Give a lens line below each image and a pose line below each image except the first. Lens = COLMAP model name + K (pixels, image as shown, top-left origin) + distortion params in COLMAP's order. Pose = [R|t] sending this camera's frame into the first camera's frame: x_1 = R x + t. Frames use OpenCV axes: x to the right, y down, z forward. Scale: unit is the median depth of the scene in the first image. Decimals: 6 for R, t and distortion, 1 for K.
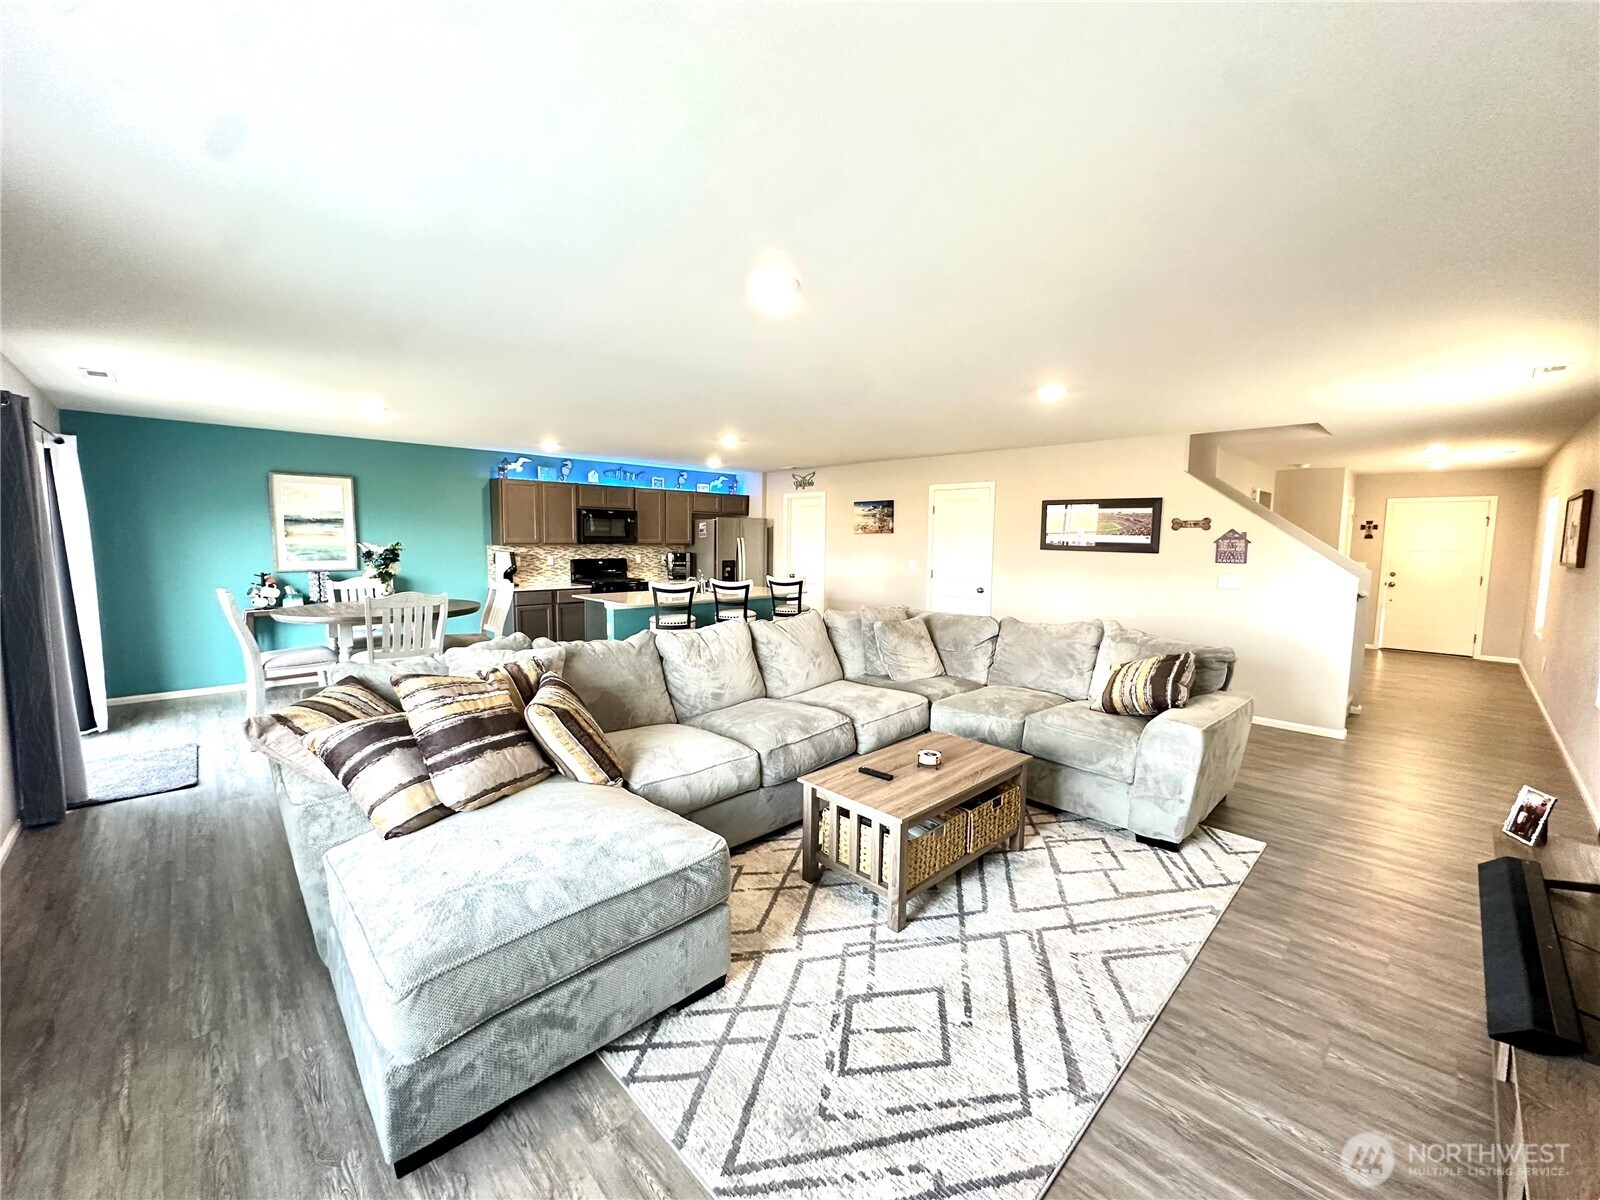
lens RADIAL K [[639.8, 0, 796.3], [0, 639.8, 598.2], [0, 0, 1]] dist [-0.002075, -0.000145]
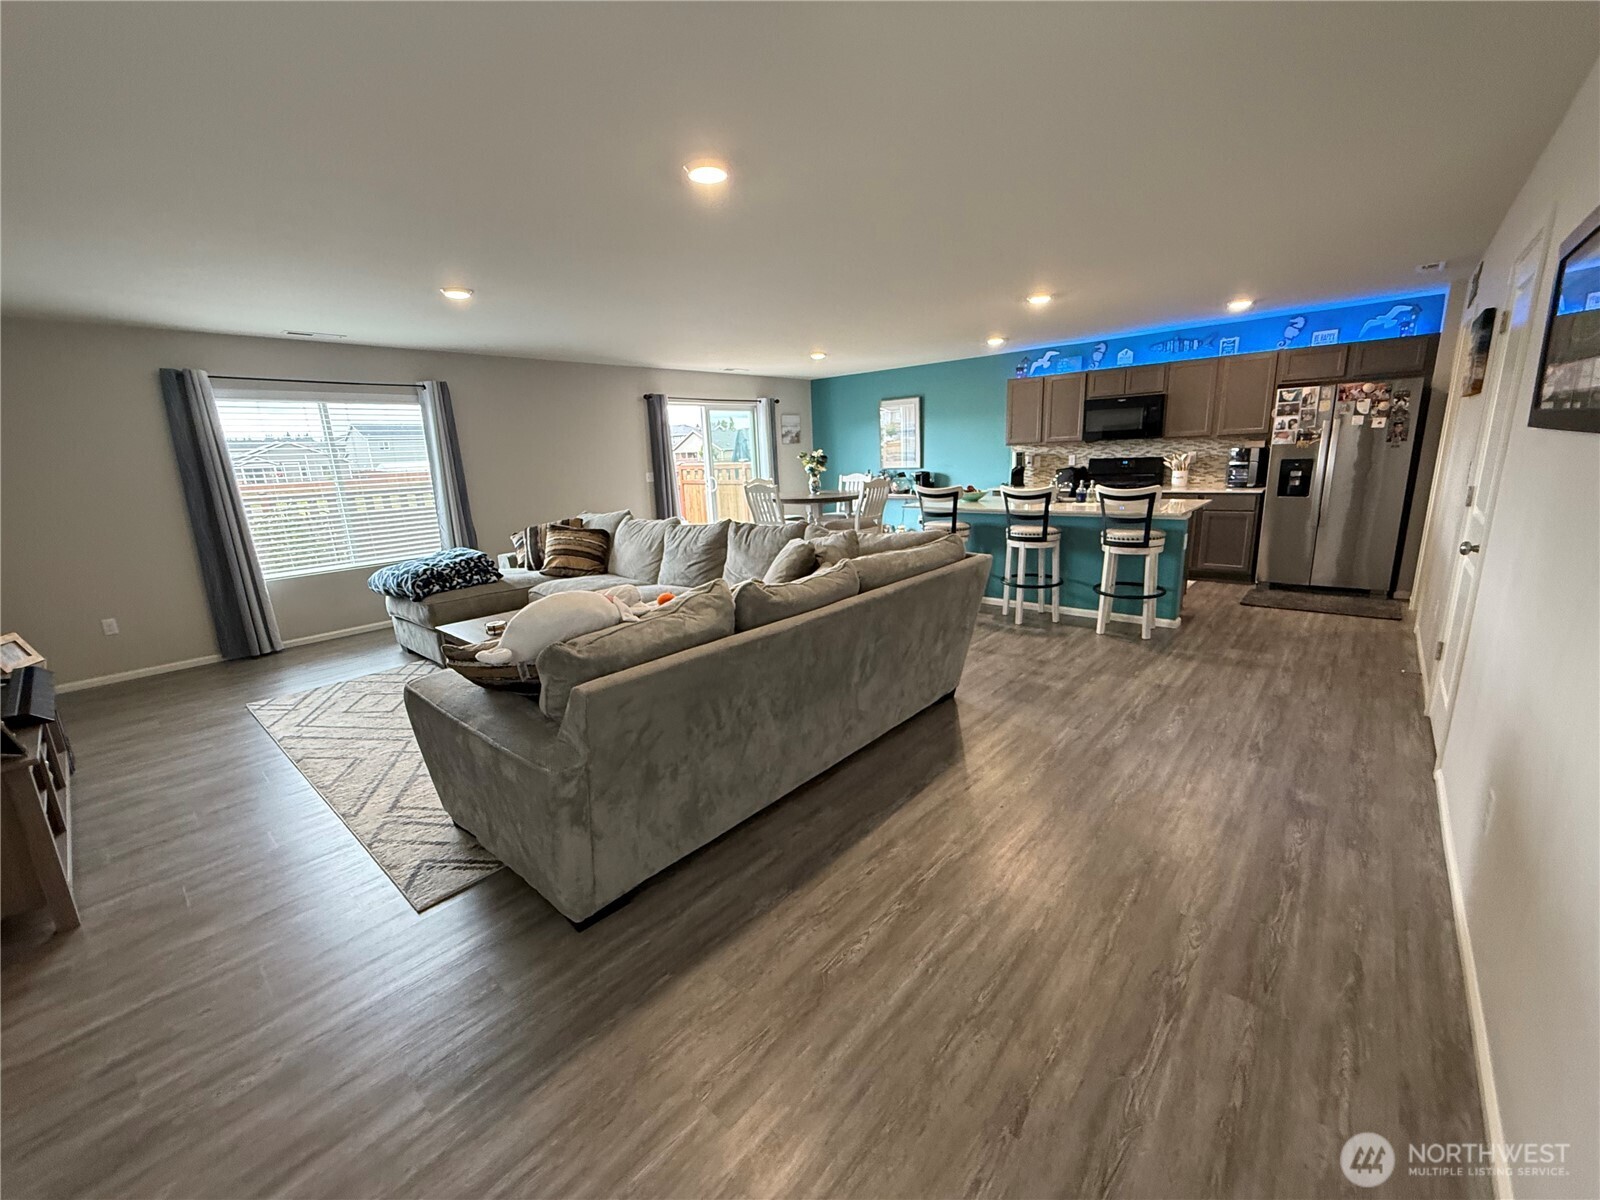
lens RADIAL K [[639.4, 0, 808.6], [0, 639.4, 600.6], [0, 0, 1]] dist [0.001368, -0.001220]
pose [[0.085064, 0.217796, -0.972280, 0.772824], [-0.049028, 0.975550, 0.214239, -0.056285], [0.995169, 0.029445, 0.093662, 0.761723]]
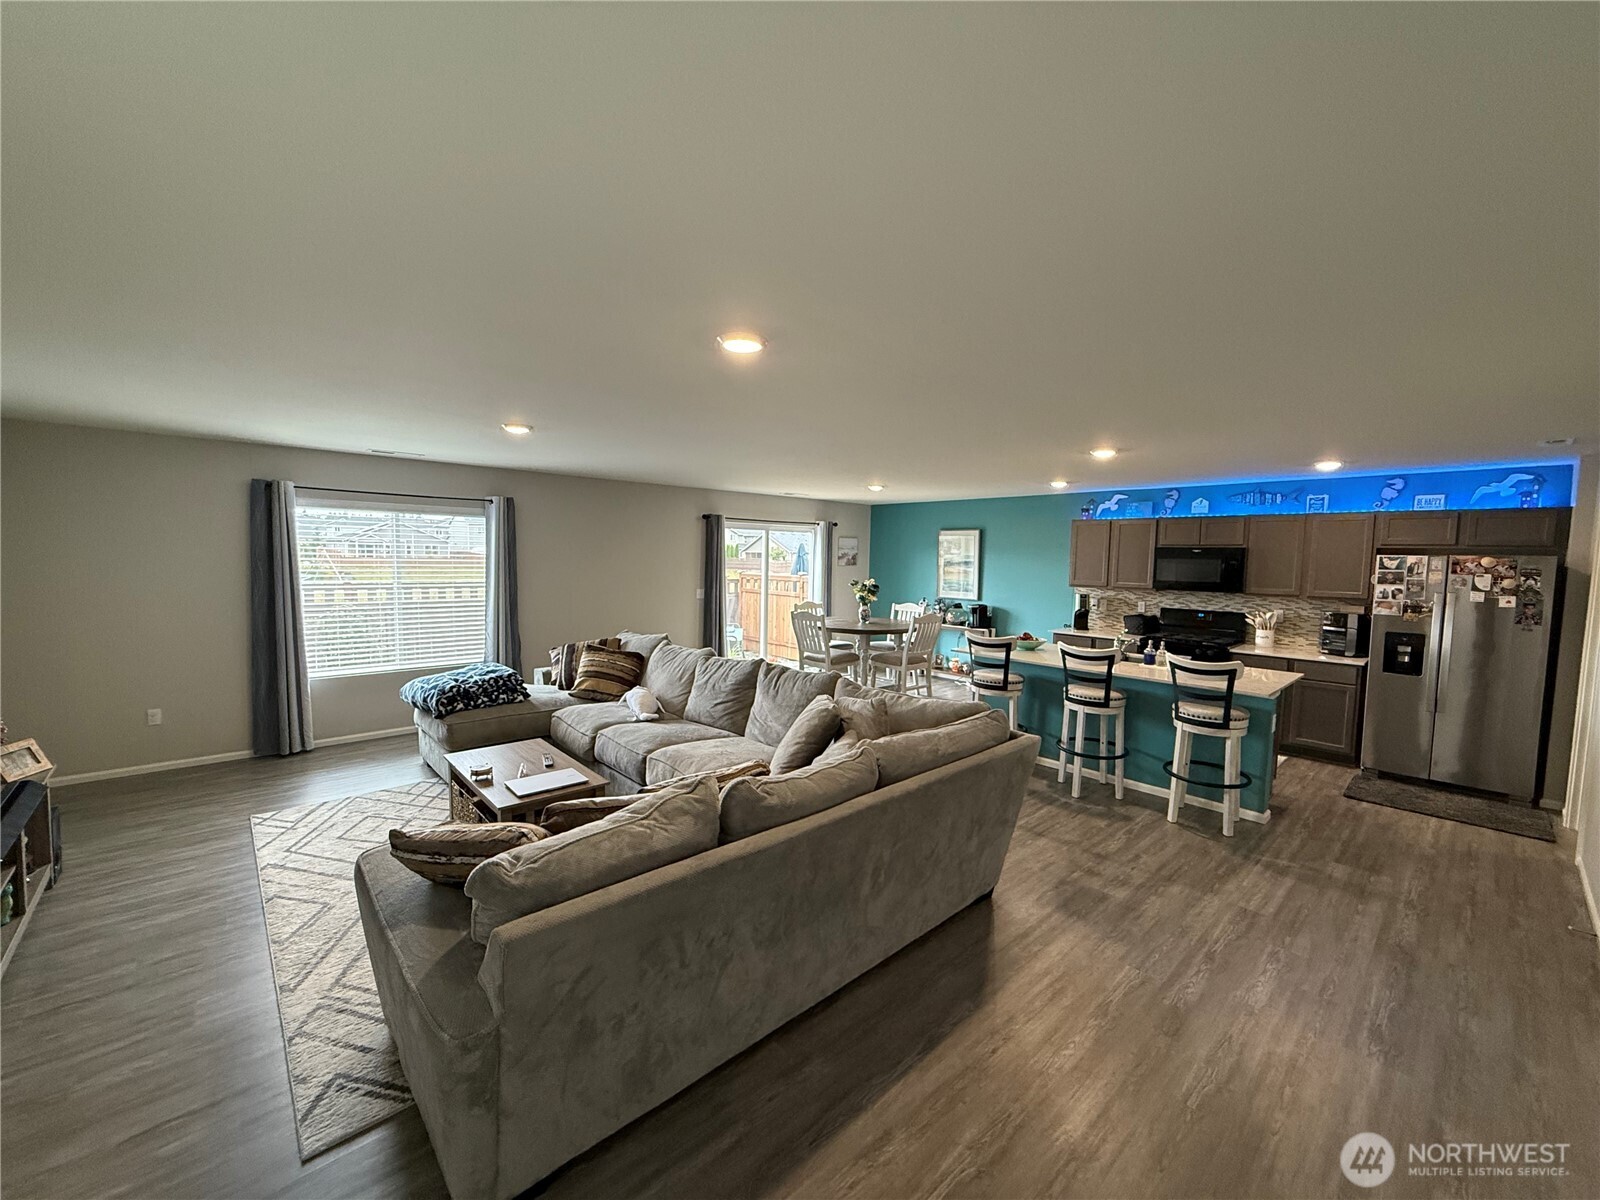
lens RADIAL K [[639.4, 0, 808.6], [0, 639.4, 600.9], [0, 0, 1]] dist [0.001368, -0.001220]
pose [[-0.019318, 0.064218, -0.997749, 0.715410], [-0.110898, 0.991640, 0.065972, -0.105987], [0.993644, 0.111923, -0.012035, 0.792998]]
